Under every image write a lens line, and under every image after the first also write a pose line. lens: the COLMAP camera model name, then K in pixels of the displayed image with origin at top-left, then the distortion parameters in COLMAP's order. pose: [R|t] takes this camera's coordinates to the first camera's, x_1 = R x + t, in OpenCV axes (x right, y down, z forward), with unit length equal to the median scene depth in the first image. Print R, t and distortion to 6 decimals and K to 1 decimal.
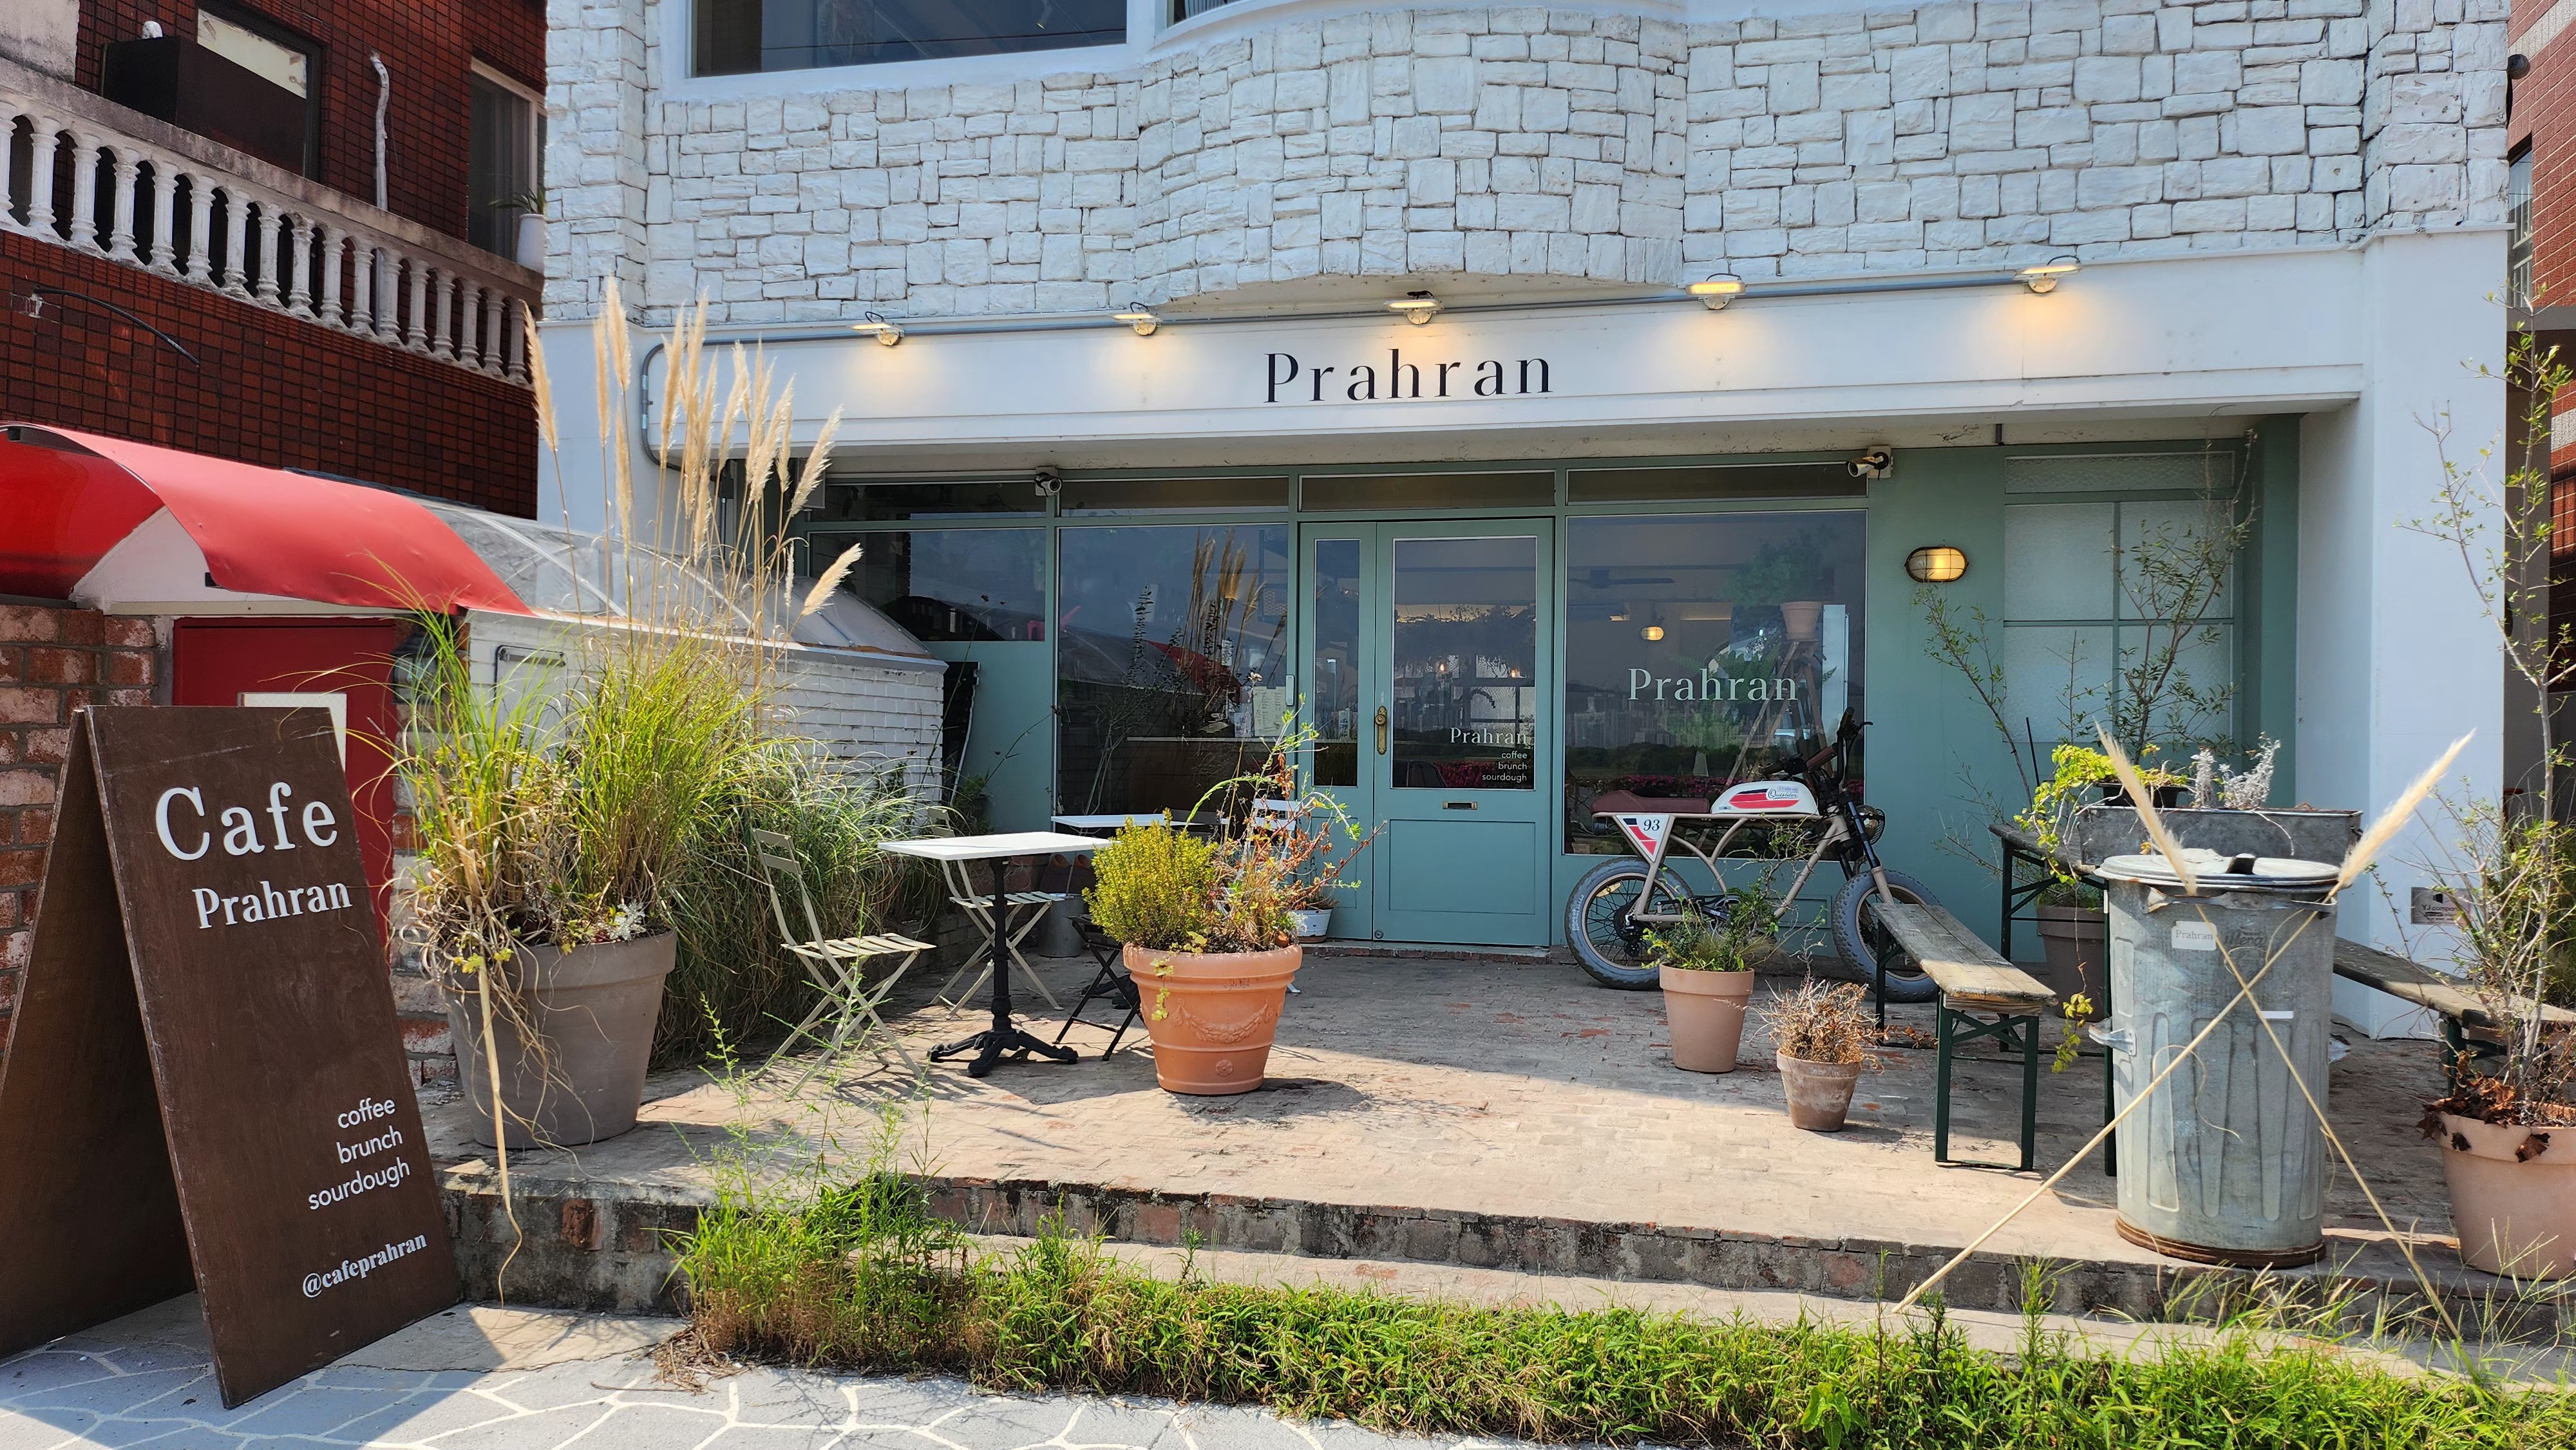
lens RADIAL K [[1860.6, 0, 1288.0], [0, 1860.6, 725.0], [0, 0, 1]] dist [0.001593, -0.000075]
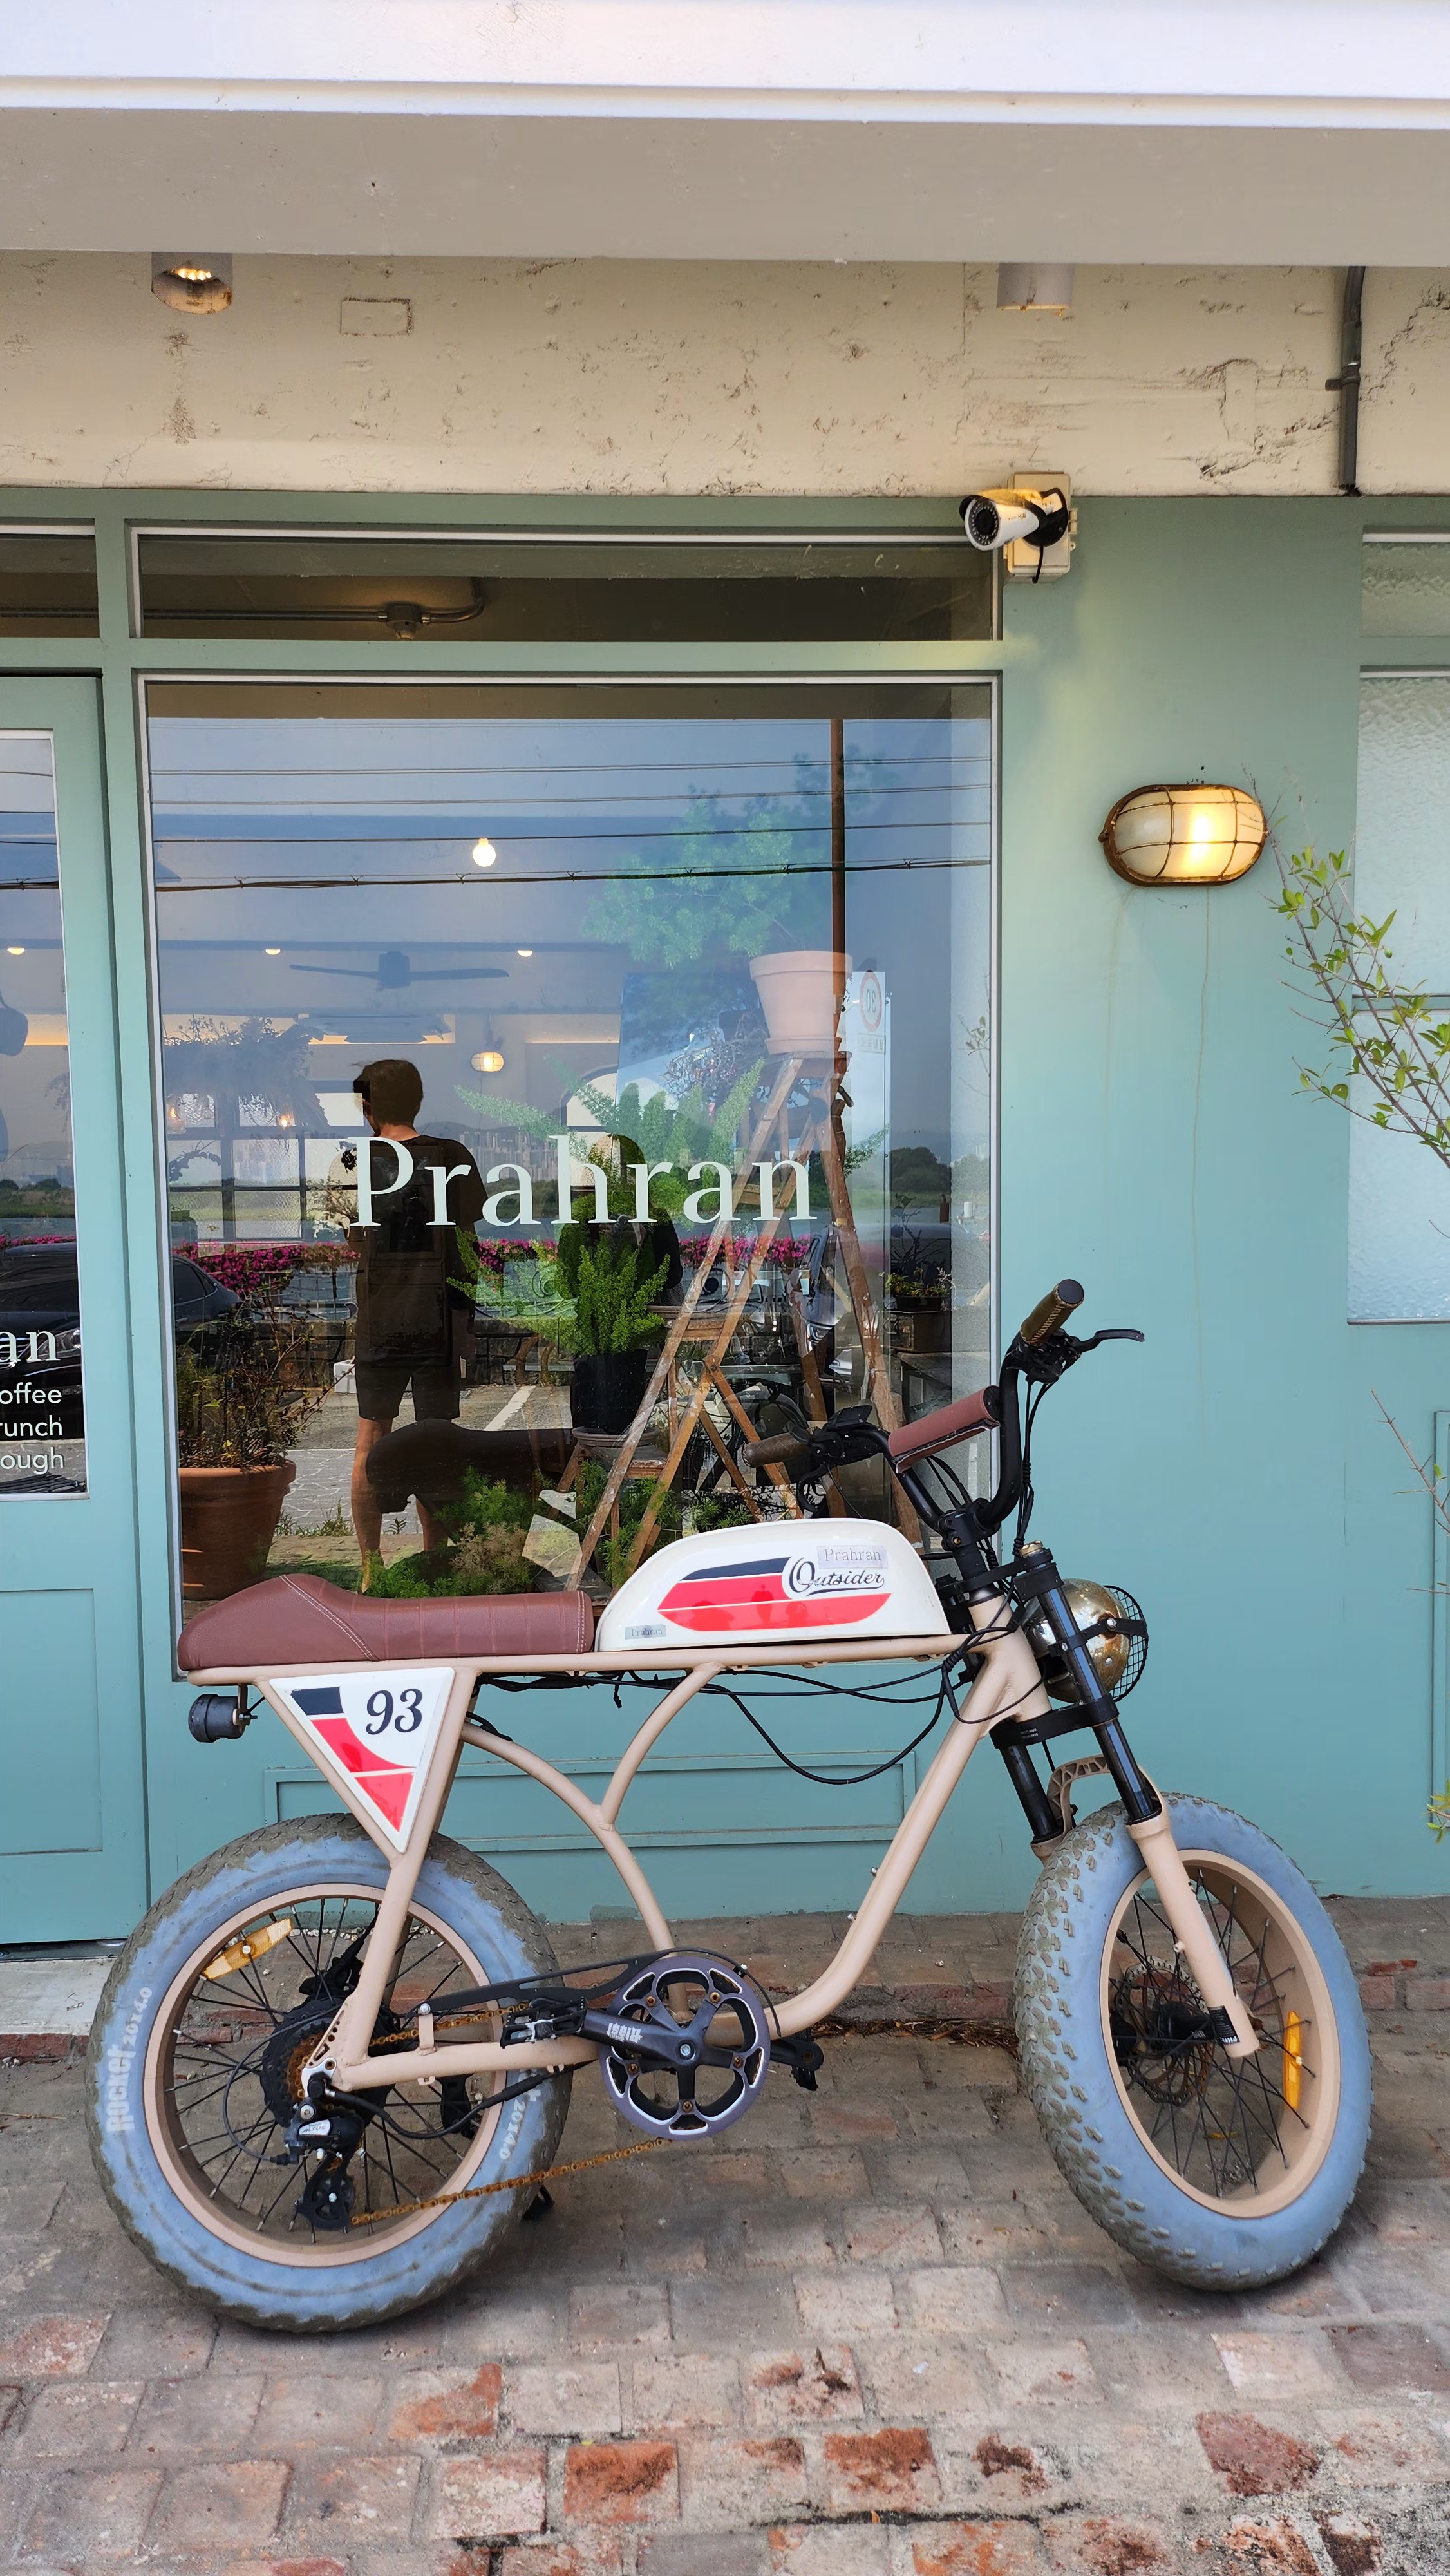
lens RADIAL K [[1691.2, 0, 725.0], [0, 1691.2, 1288.0], [0, 0, 1]] dist [0.051232, 0.000133]
pose [[0.950914, -0.048619, 0.305613, 0.167364], [0.024082, 0.996212, 0.083555, -0.030336], [-0.308518, -0.072094, 0.948483, 0.743642]]
